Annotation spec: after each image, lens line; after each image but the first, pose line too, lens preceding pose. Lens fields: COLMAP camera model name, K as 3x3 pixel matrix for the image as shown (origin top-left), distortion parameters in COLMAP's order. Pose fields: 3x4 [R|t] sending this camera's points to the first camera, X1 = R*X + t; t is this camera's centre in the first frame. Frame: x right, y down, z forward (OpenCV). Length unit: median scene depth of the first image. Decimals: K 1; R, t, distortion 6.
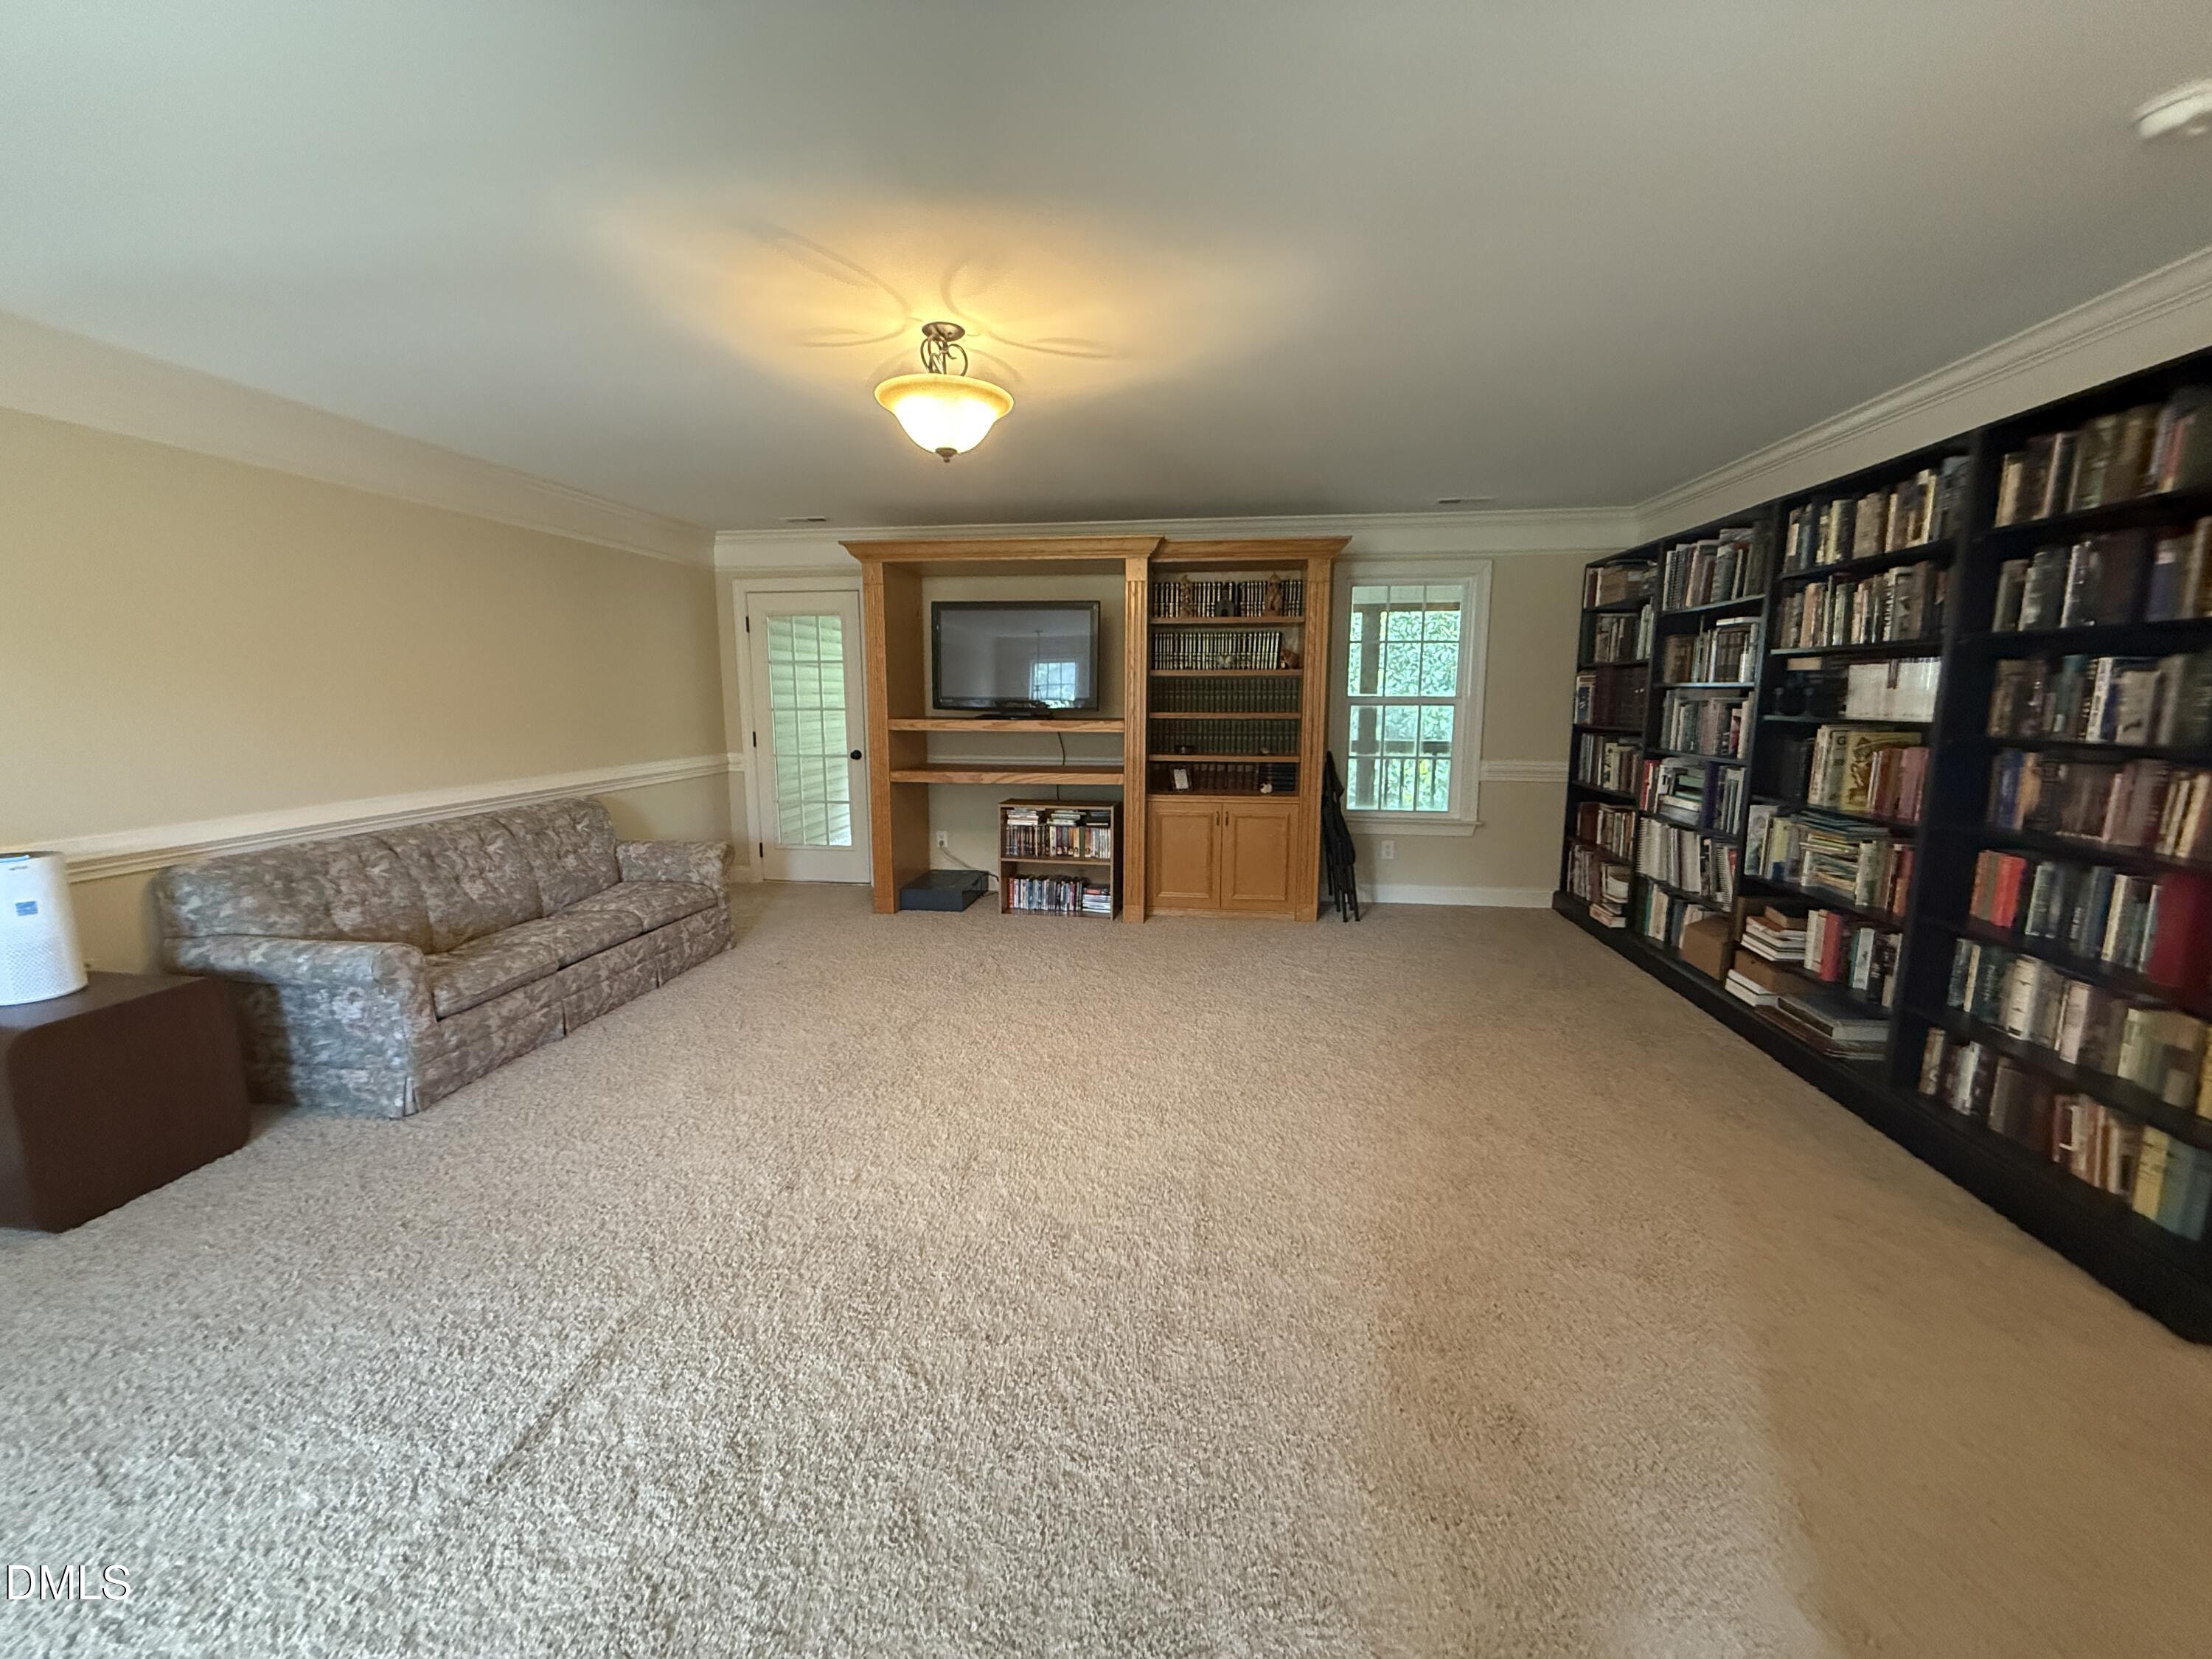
lens RADIAL K [[884.6, 0, 1100.7], [0, 884.6, 835.1], [0, 0, 1]] dist [-0.000121, 0.000201]
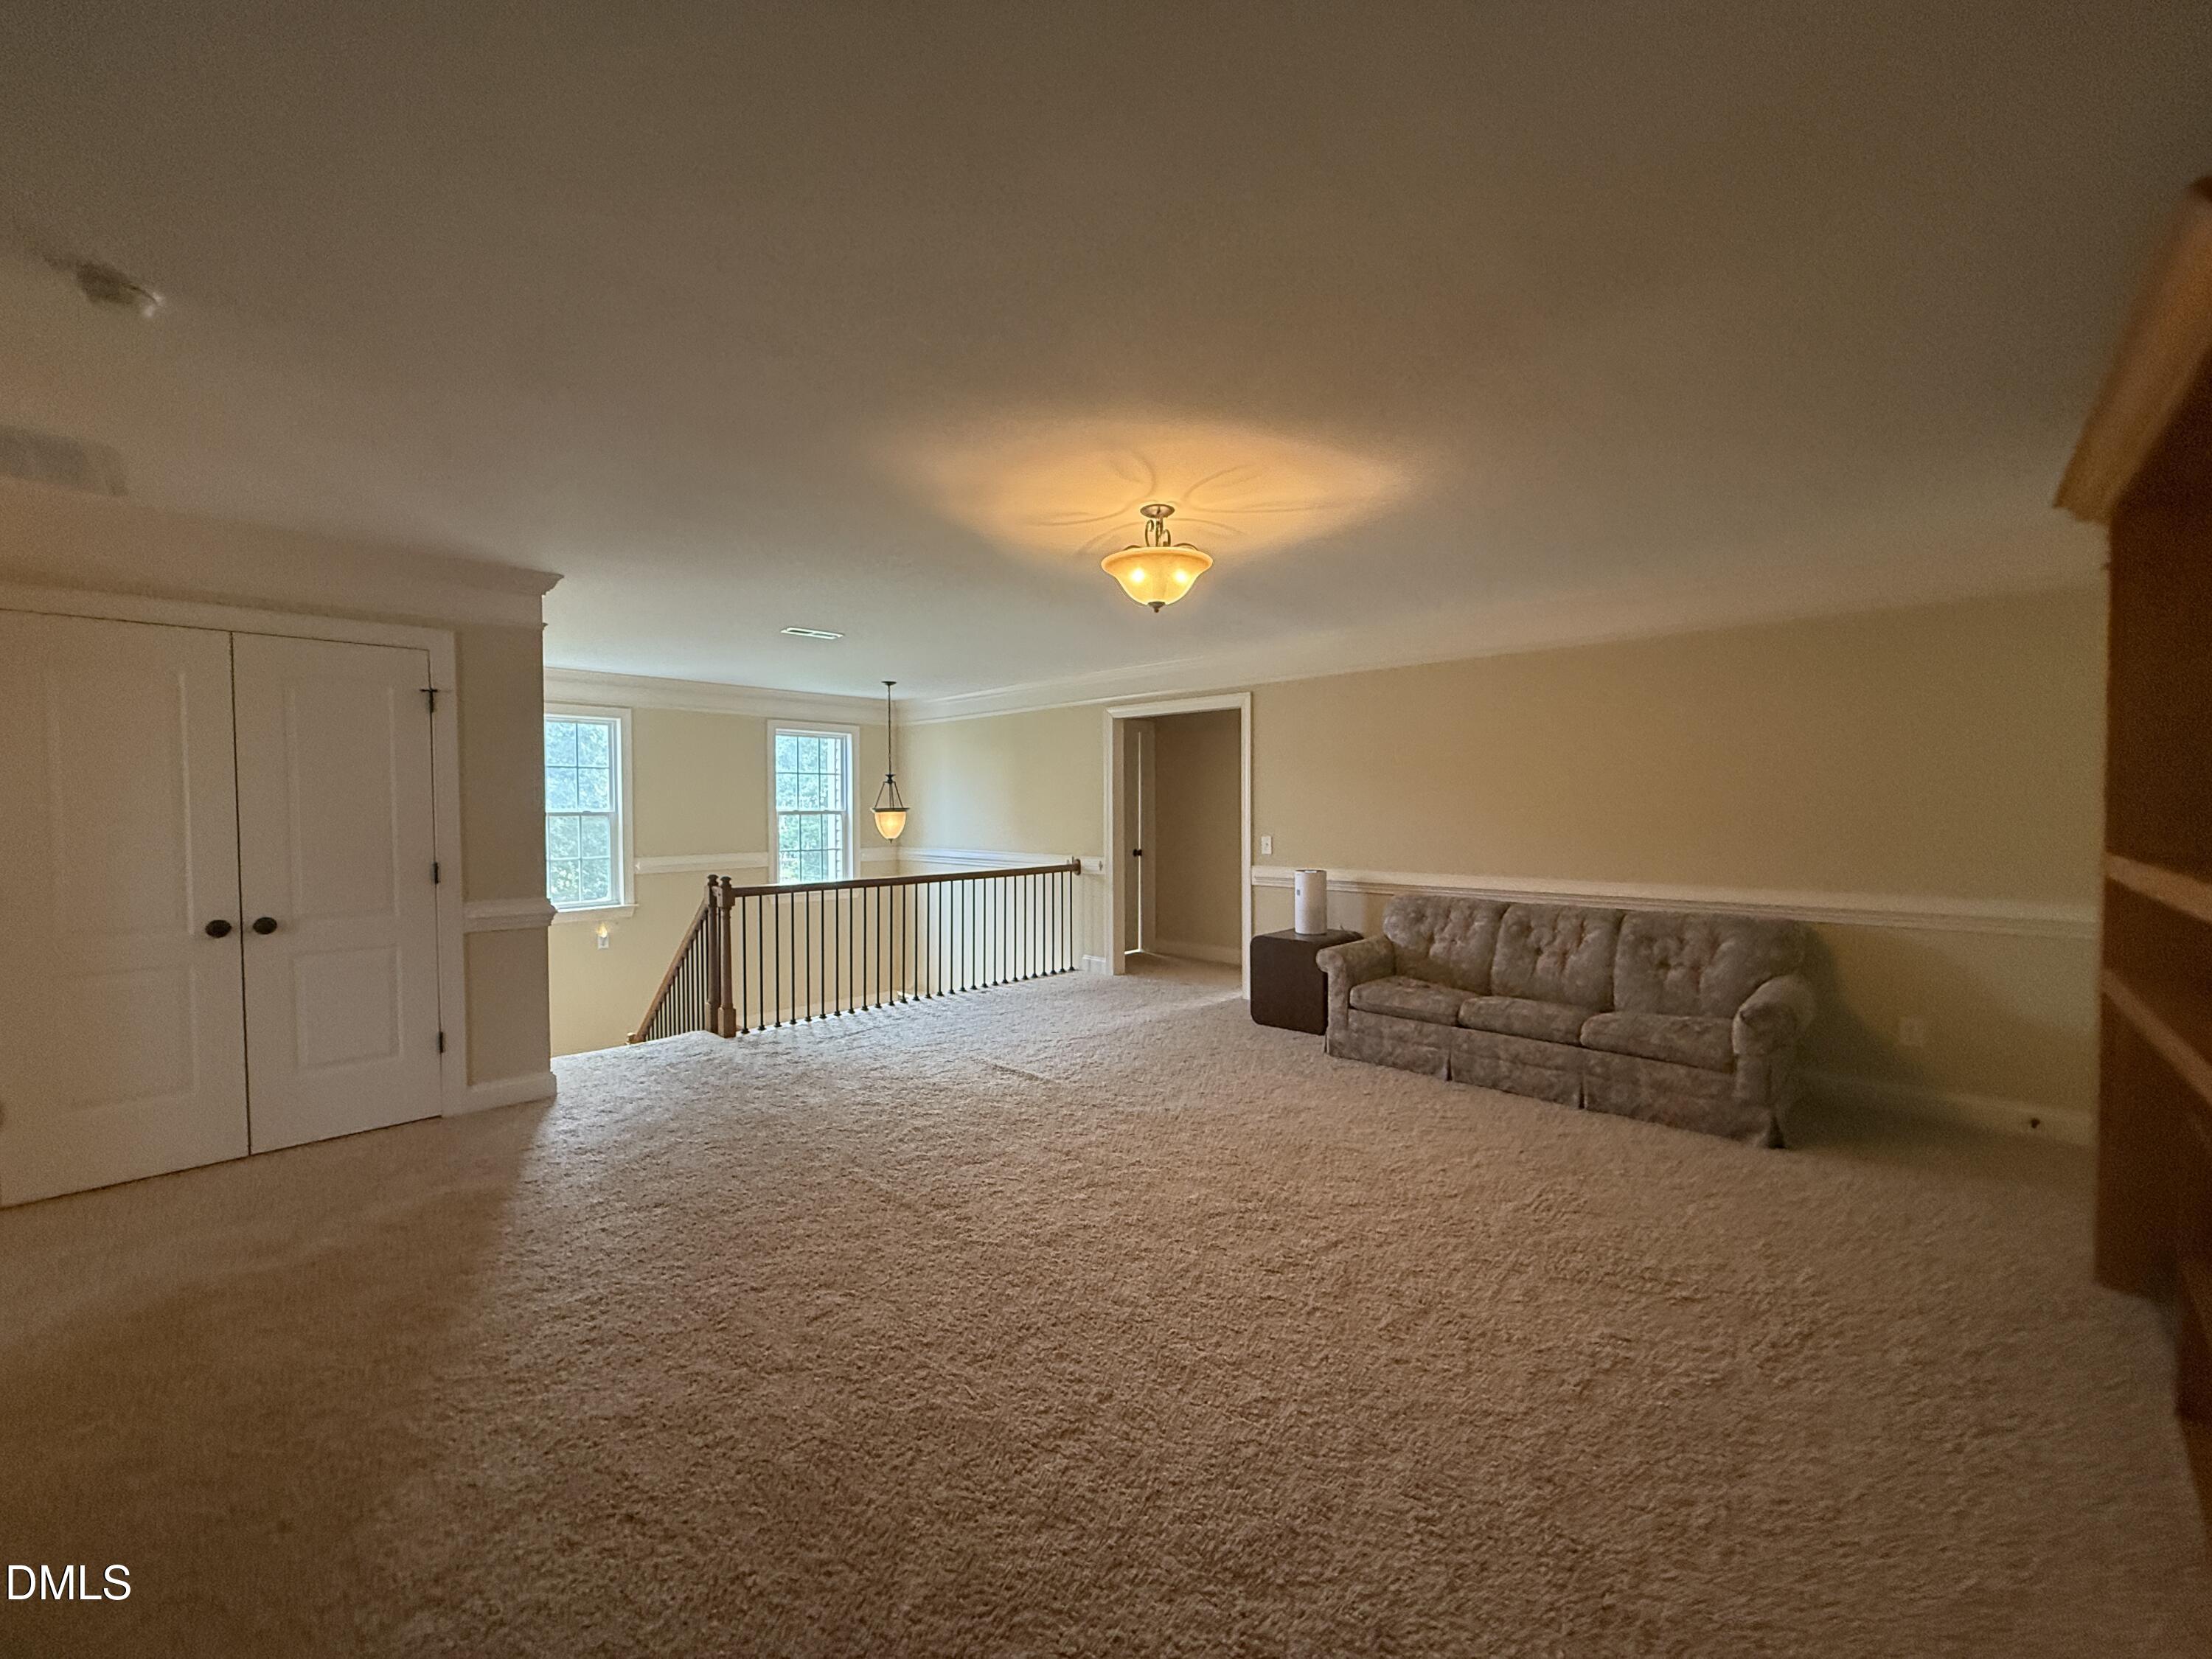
lens RADIAL K [[884.6, 0, 1102.0], [0, 884.6, 826.6], [0, 0, 1]] dist [-0.000121, 0.000201]
pose [[-0.587638, 0.025251, -0.808730, 0.705013], [-0.123313, 0.985042, 0.120358, -0.221142], [0.799672, 0.170454, -0.575734, 1.372100]]
